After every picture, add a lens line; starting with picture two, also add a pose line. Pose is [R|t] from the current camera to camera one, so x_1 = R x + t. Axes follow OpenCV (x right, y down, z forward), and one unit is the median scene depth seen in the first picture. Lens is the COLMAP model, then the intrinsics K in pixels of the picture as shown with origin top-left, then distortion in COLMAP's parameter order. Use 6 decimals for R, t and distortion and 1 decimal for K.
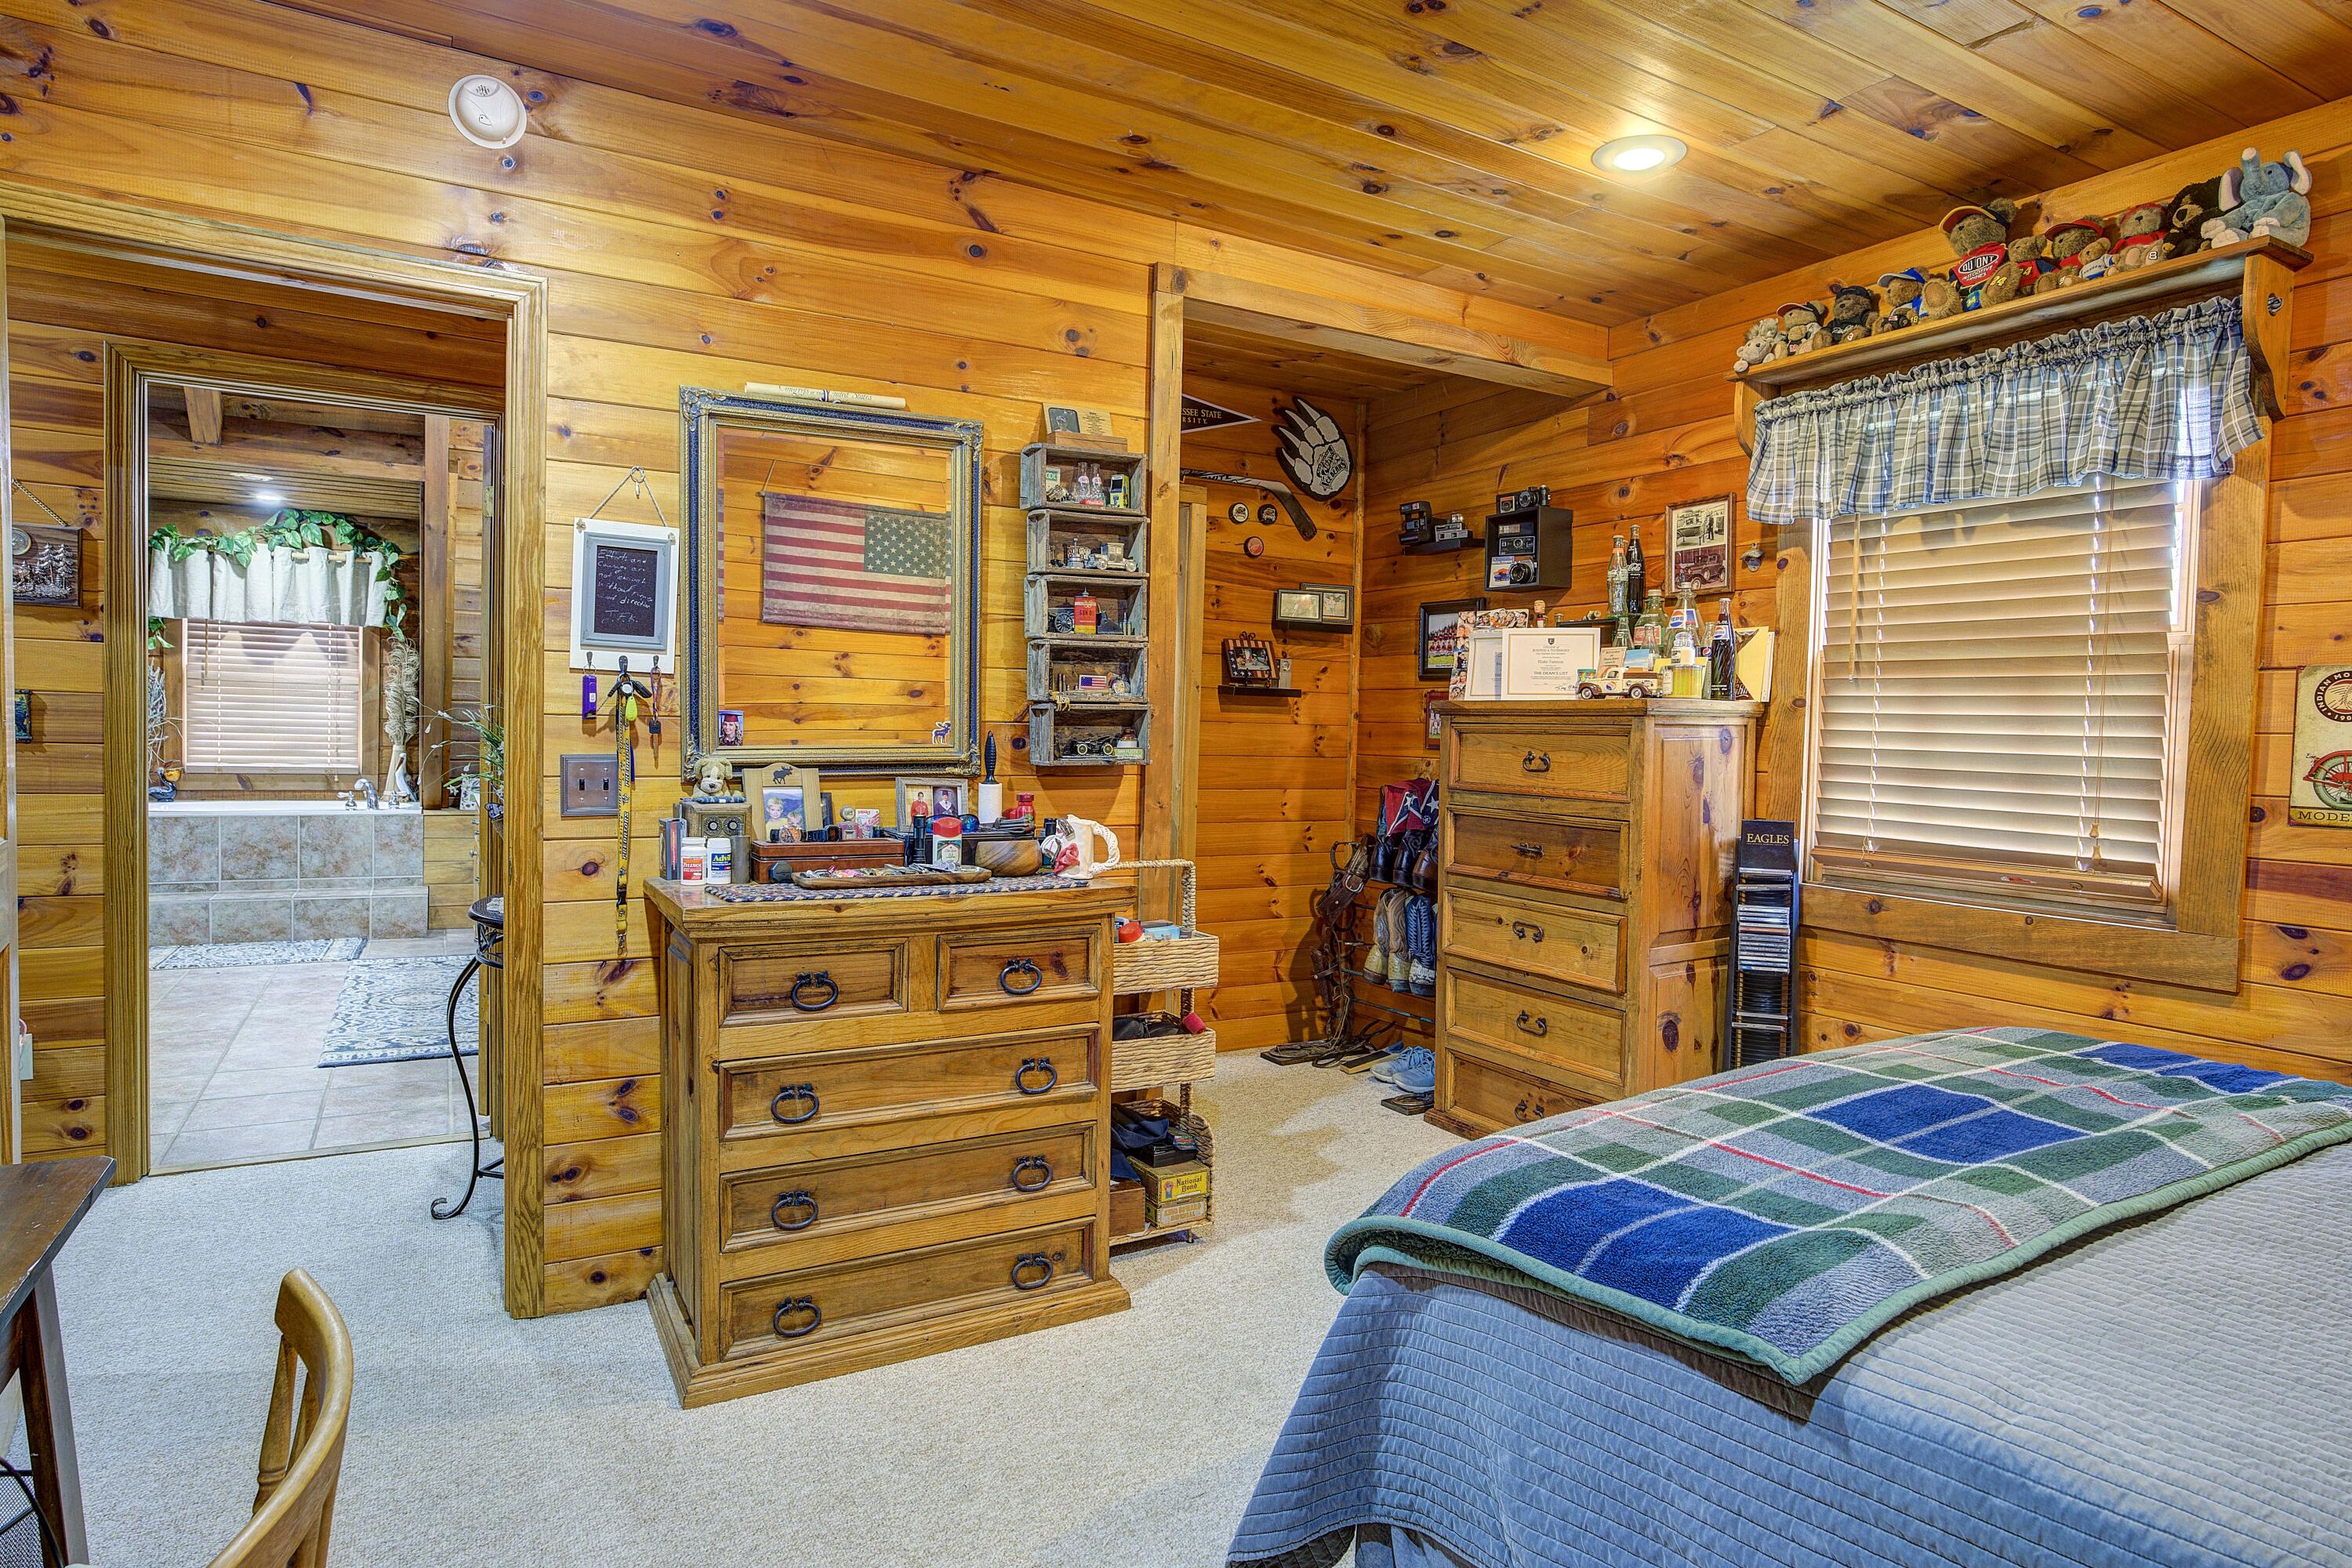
lens RADIAL K [[1293.2, 0, 1171.7], [0, 1293.2, 782.2], [0, 0, 1]] dist [-0.045731, 0.027740]
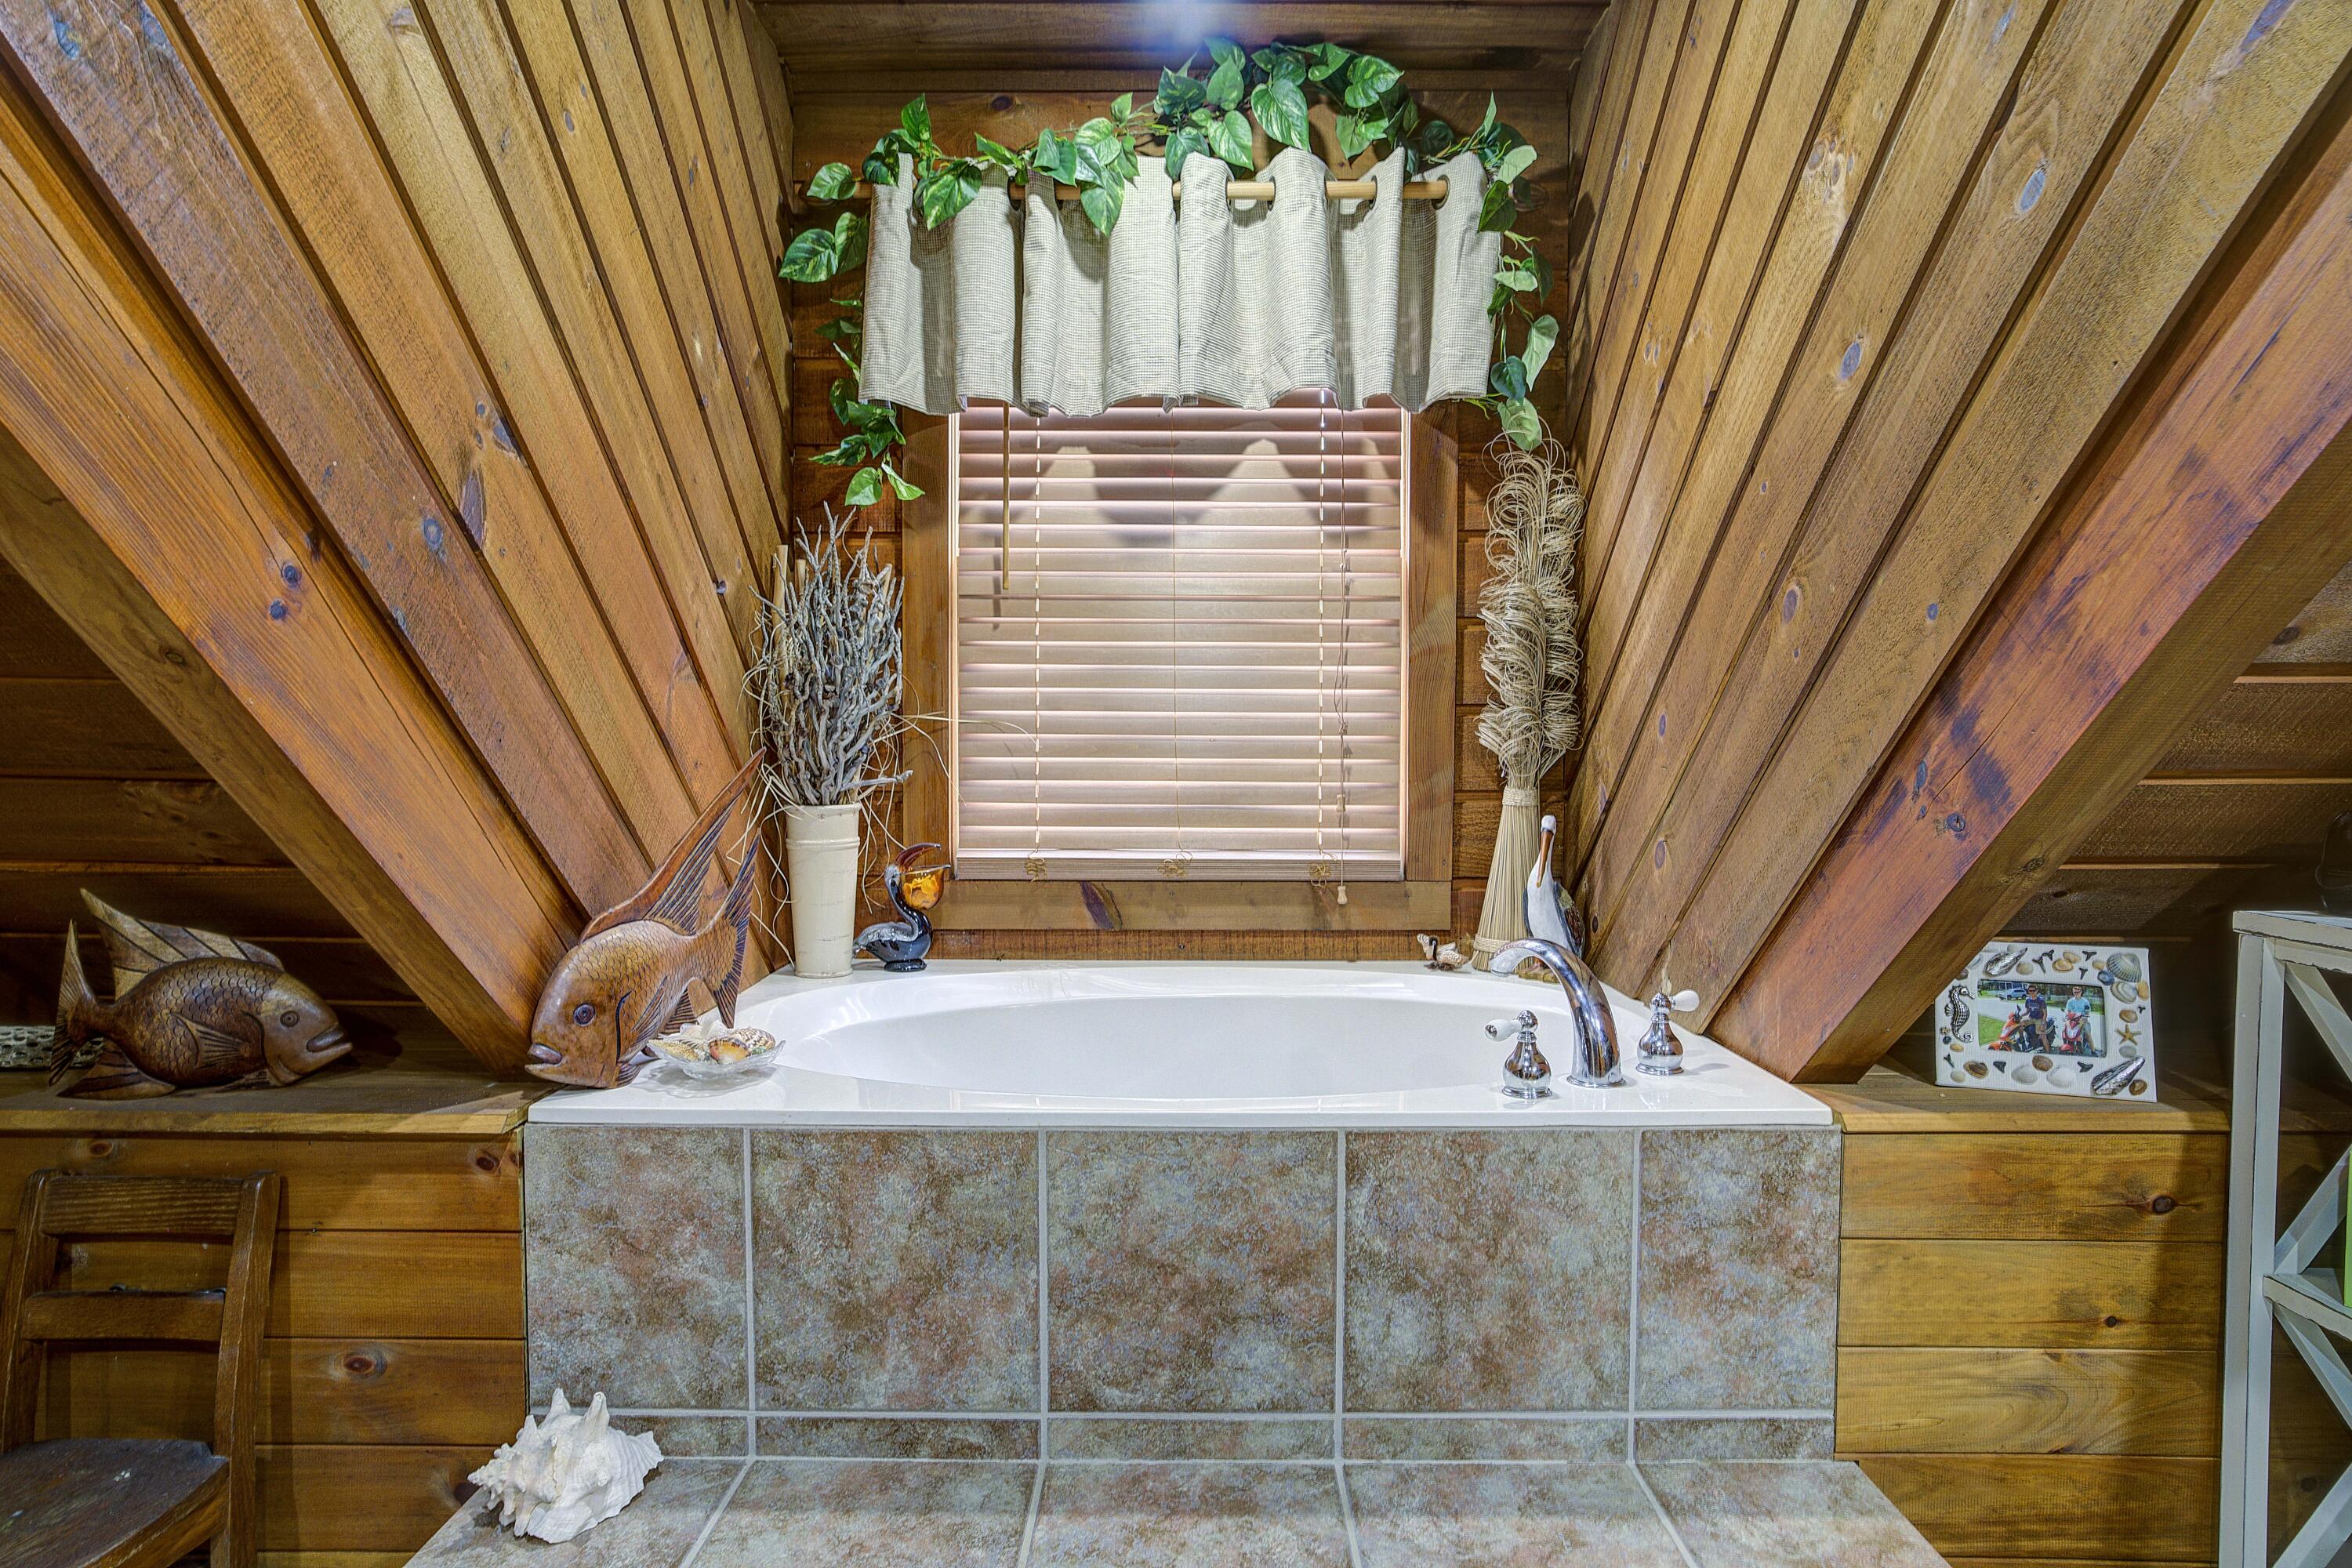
lens RADIAL K [[1337.2, 0, 1186.4], [0, 1337.2, 766.4], [0, 0, 1]] dist [-0.033762, 0.000734]
pose [[0.863371, -0.016166, -0.504311, -0.528000], [0.002561, 0.999614, -0.027659, -0.026256], [0.504563, 0.022589, 0.863079, 0.702837]]
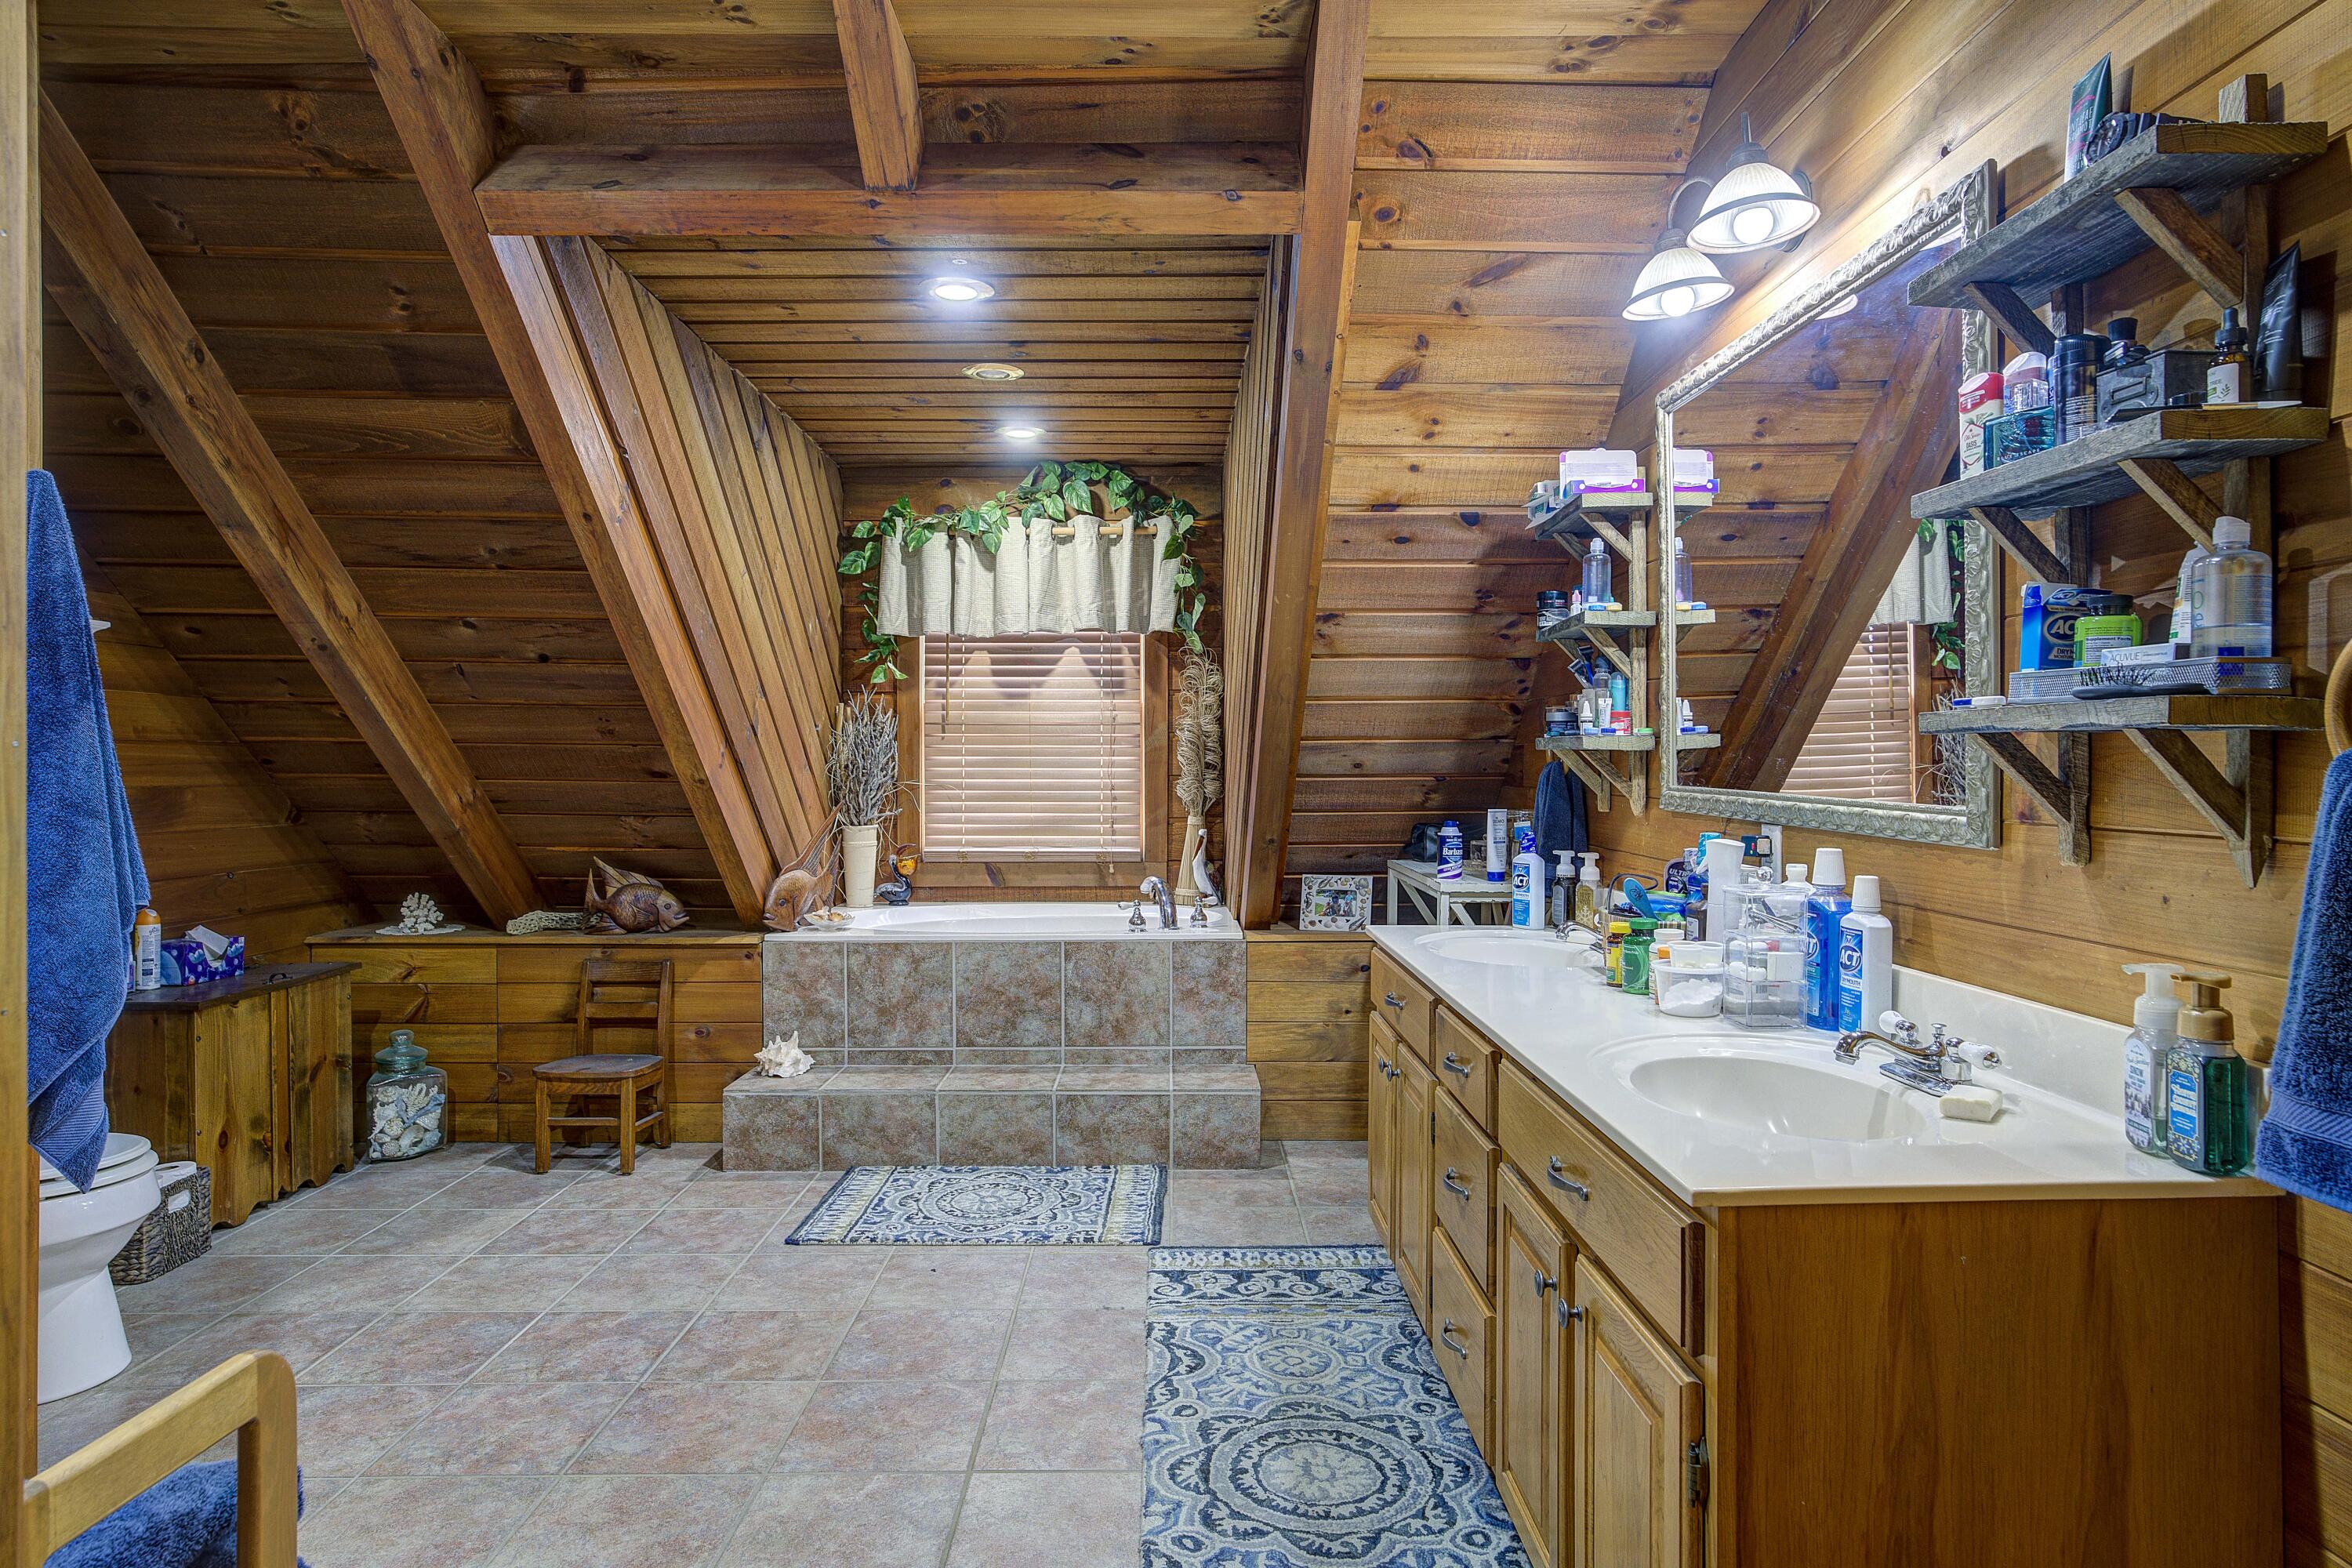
lens RADIAL K [[1337.2, 0, 1186.4], [0, 1337.2, 766.4], [0, 0, 1]] dist [-0.033762, 0.000734]
pose [[0.872996, -0.029536, -0.486832, -0.292092], [0.007499, 0.998859, -0.047155, -0.022886], [0.487669, 0.037515, 0.872222, 0.426902]]
